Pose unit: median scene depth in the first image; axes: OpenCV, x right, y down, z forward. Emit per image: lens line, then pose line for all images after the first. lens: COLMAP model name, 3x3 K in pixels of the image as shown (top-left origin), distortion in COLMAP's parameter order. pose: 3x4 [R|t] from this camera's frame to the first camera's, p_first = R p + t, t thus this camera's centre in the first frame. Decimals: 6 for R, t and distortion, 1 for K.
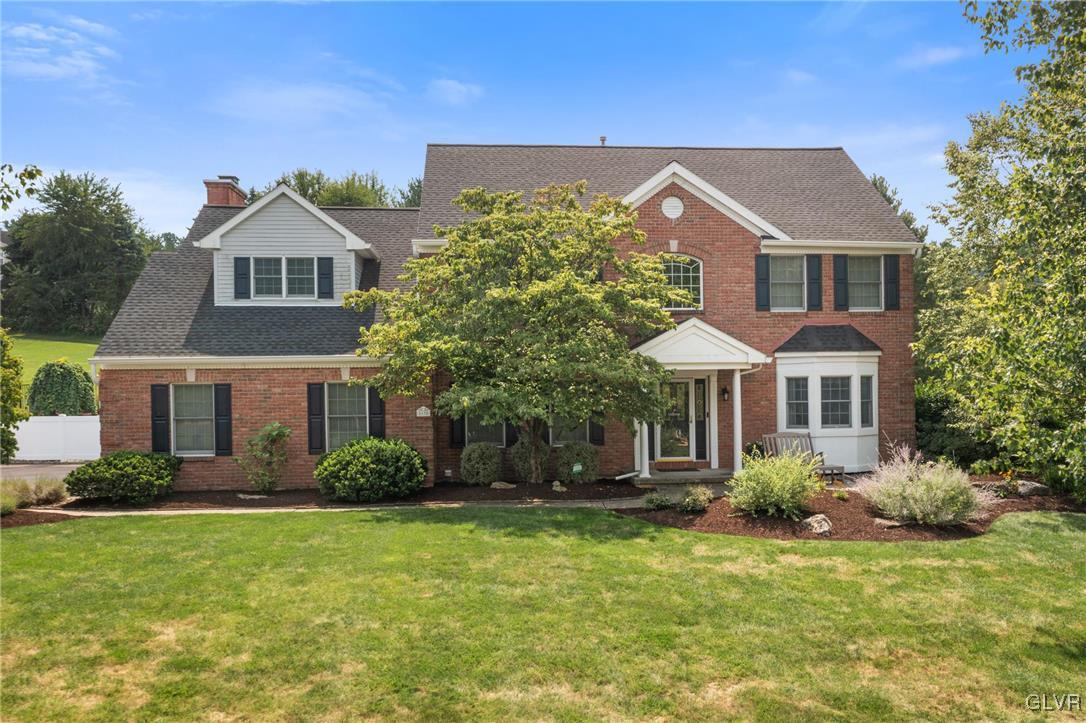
lens RADIAL K [[887.9, 0, 550.3], [0, 887.9, 369.2], [0, 0, 1]] dist [0.000060, 0.000461]
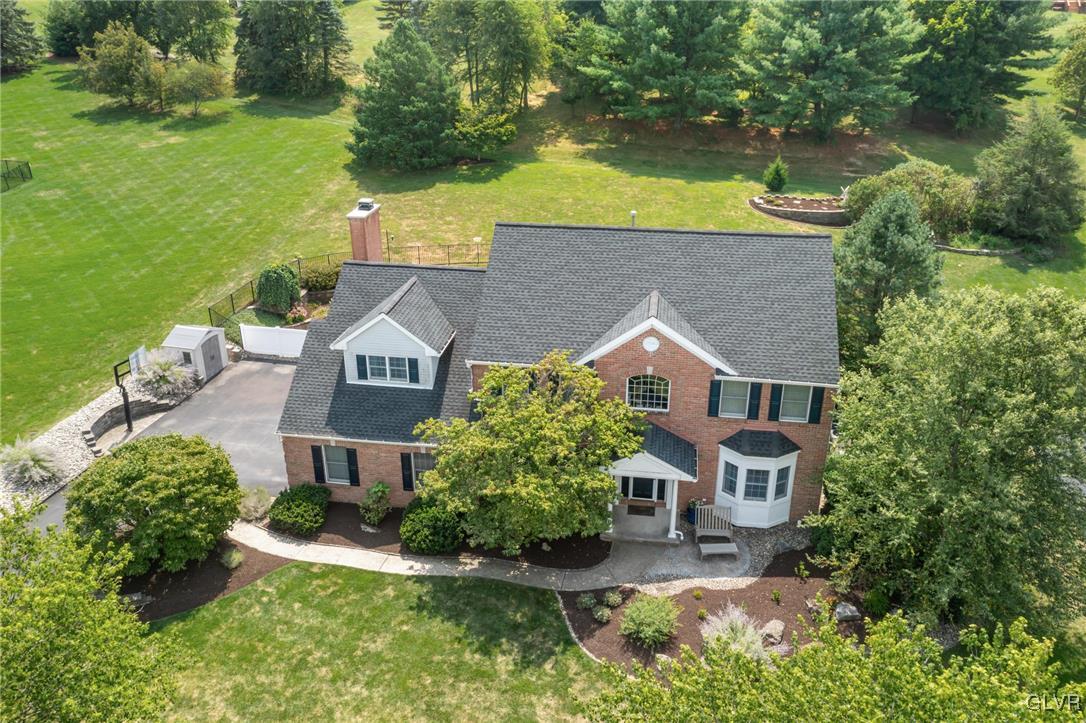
lens RADIAL K [[887.9, 0, 541.3], [0, 887.9, 353.1], [0, 0, 1]] dist [0.000060, 0.000461]
pose [[0.965608, 0.115985, -0.232699, 0.300570], [-0.011248, 0.912783, 0.408290, -0.739471], [0.259759, -0.391630, 0.882695, -0.260911]]
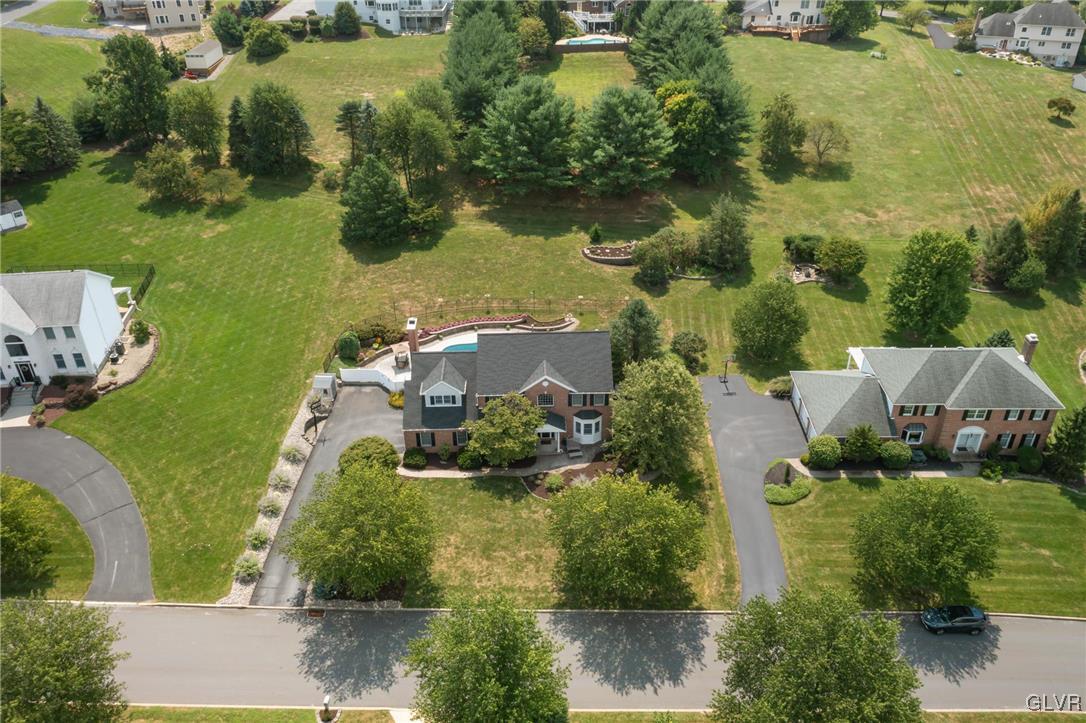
lens RADIAL K [[887.9, 0, 544.5], [0, 887.9, 366.4], [0, 0, 1]] dist [0.000060, 0.000461]
pose [[0.996840, 0.044698, -0.065670, 0.380571], [-0.002516, 0.844023, 0.536301, -2.259016], [0.079399, -0.534441, 0.841468, -2.098999]]
